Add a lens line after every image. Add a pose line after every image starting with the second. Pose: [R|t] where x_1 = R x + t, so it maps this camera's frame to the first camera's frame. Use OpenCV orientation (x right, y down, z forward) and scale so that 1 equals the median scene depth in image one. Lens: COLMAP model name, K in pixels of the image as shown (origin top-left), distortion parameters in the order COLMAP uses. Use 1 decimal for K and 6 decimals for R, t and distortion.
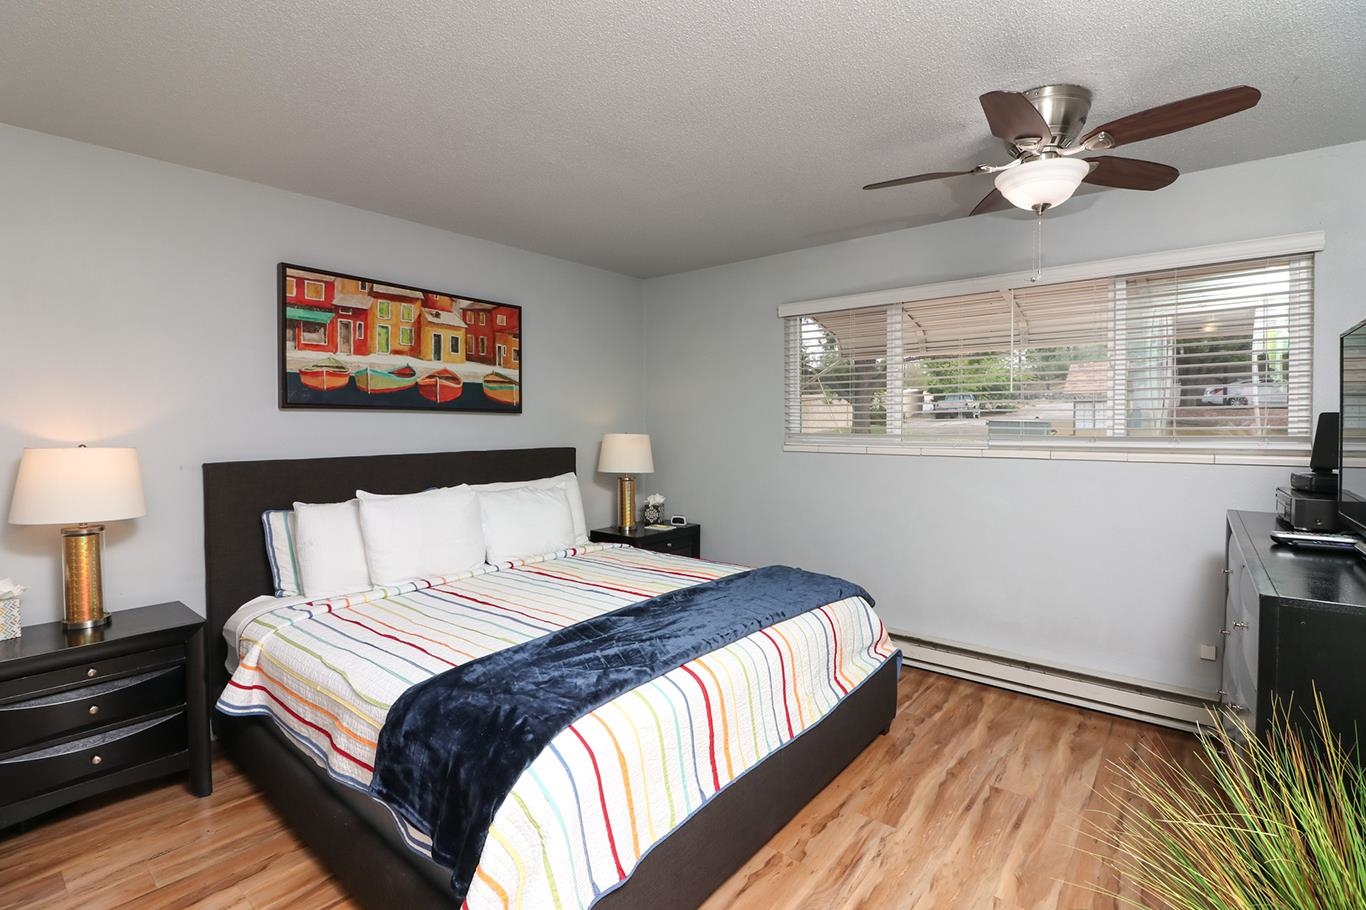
lens RADIAL K [[628.9, 0, 680.0], [0, 628.9, 449.6], [0, 0, 1]] dist [-0.008690, -0.007151]
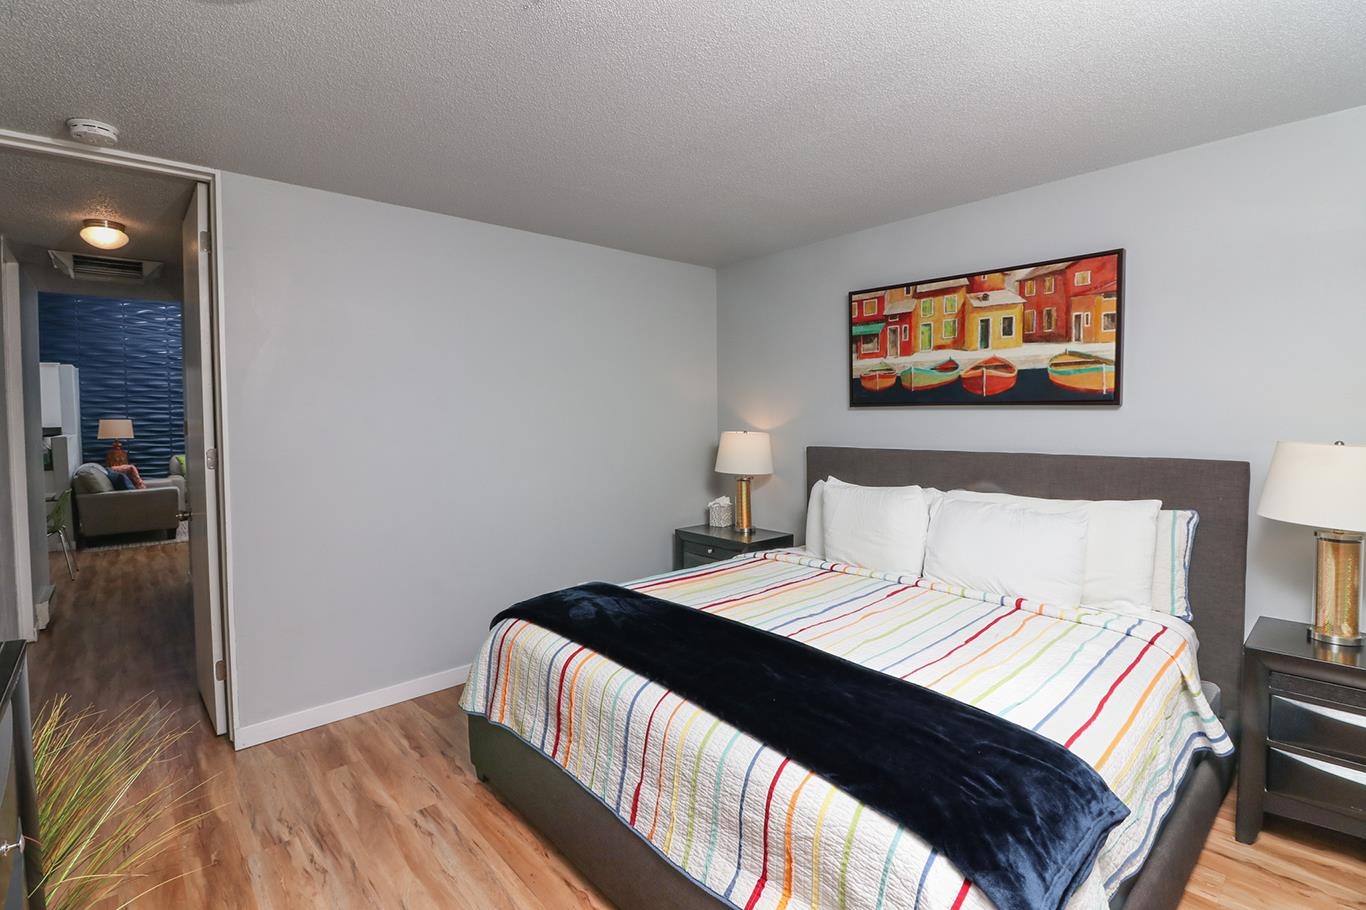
lens RADIAL K [[628.9, 0, 679.5], [0, 628.9, 453.4], [0, 0, 1]] dist [-0.008690, -0.007151]
pose [[-0.172561, 0.063629, -0.982942, 0.593992], [-0.033349, 0.996962, 0.070391, -0.043707], [0.984434, 0.044926, -0.169914, 0.760074]]
